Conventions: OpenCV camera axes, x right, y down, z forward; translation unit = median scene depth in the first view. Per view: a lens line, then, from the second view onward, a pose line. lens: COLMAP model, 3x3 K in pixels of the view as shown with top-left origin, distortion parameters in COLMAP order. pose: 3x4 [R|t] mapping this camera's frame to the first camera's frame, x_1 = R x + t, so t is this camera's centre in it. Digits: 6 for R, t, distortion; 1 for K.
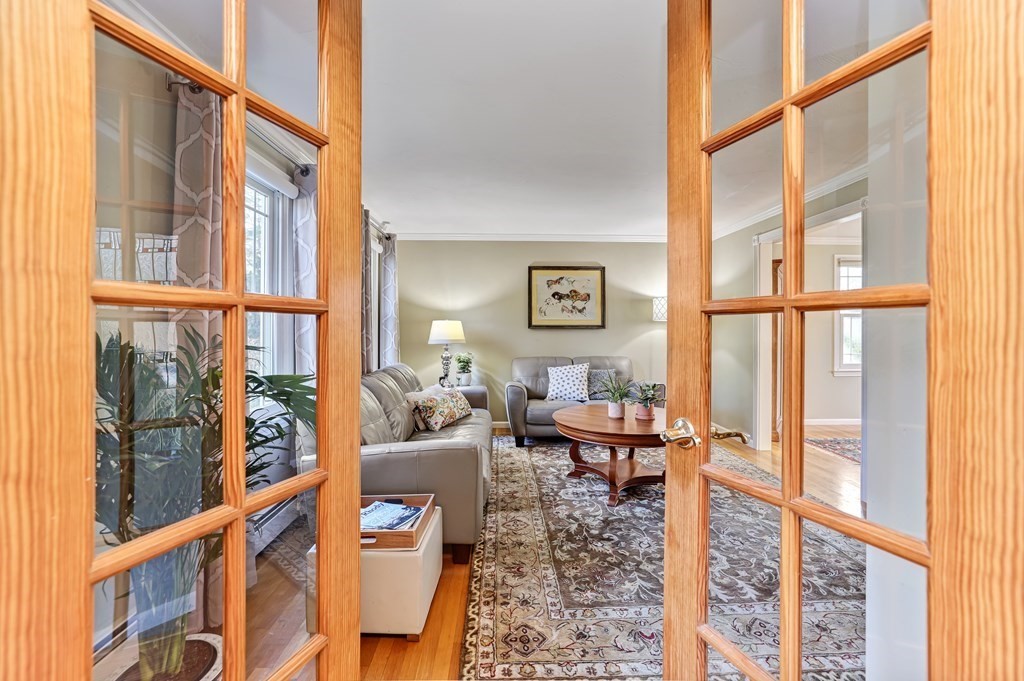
lens RADIAL K [[441.0, 0, 515.9], [0, 441.0, 334.8], [0, 0, 1]] dist [-0.022448, -0.000030]
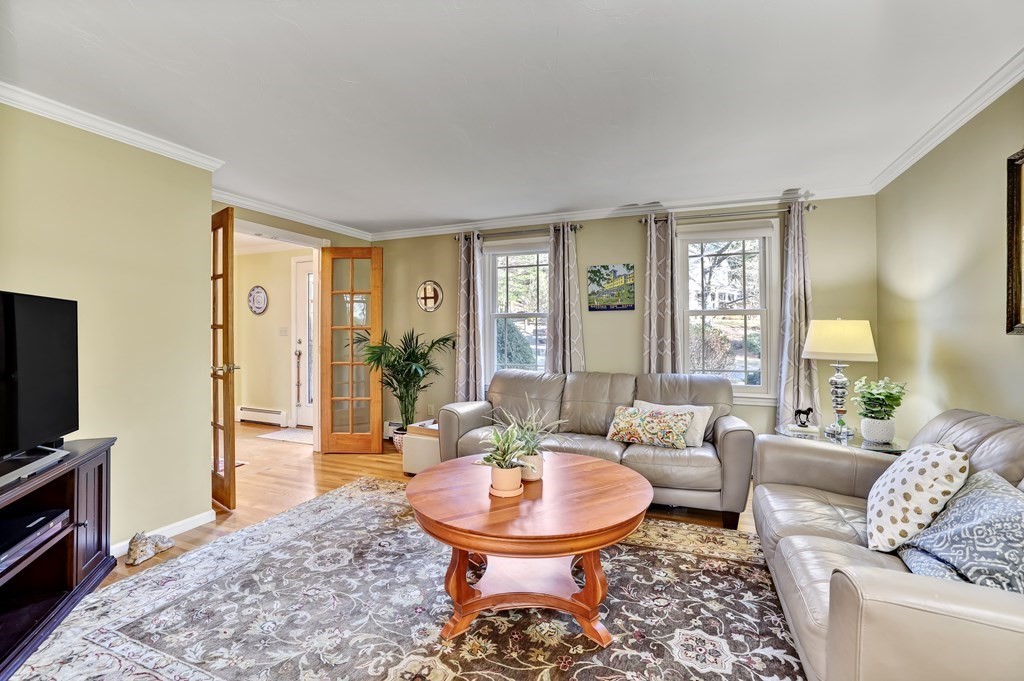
lens RADIAL K [[441.0, 0, 514.9], [0, 441.0, 334.2], [0, 0, 1]] dist [-0.022448, -0.000030]
pose [[-0.417186, -0.001107, -0.908820, 1.103340], [-0.012430, 0.999913, 0.004488, -0.025272], [0.908736, 0.013169, -0.417163, 1.696873]]
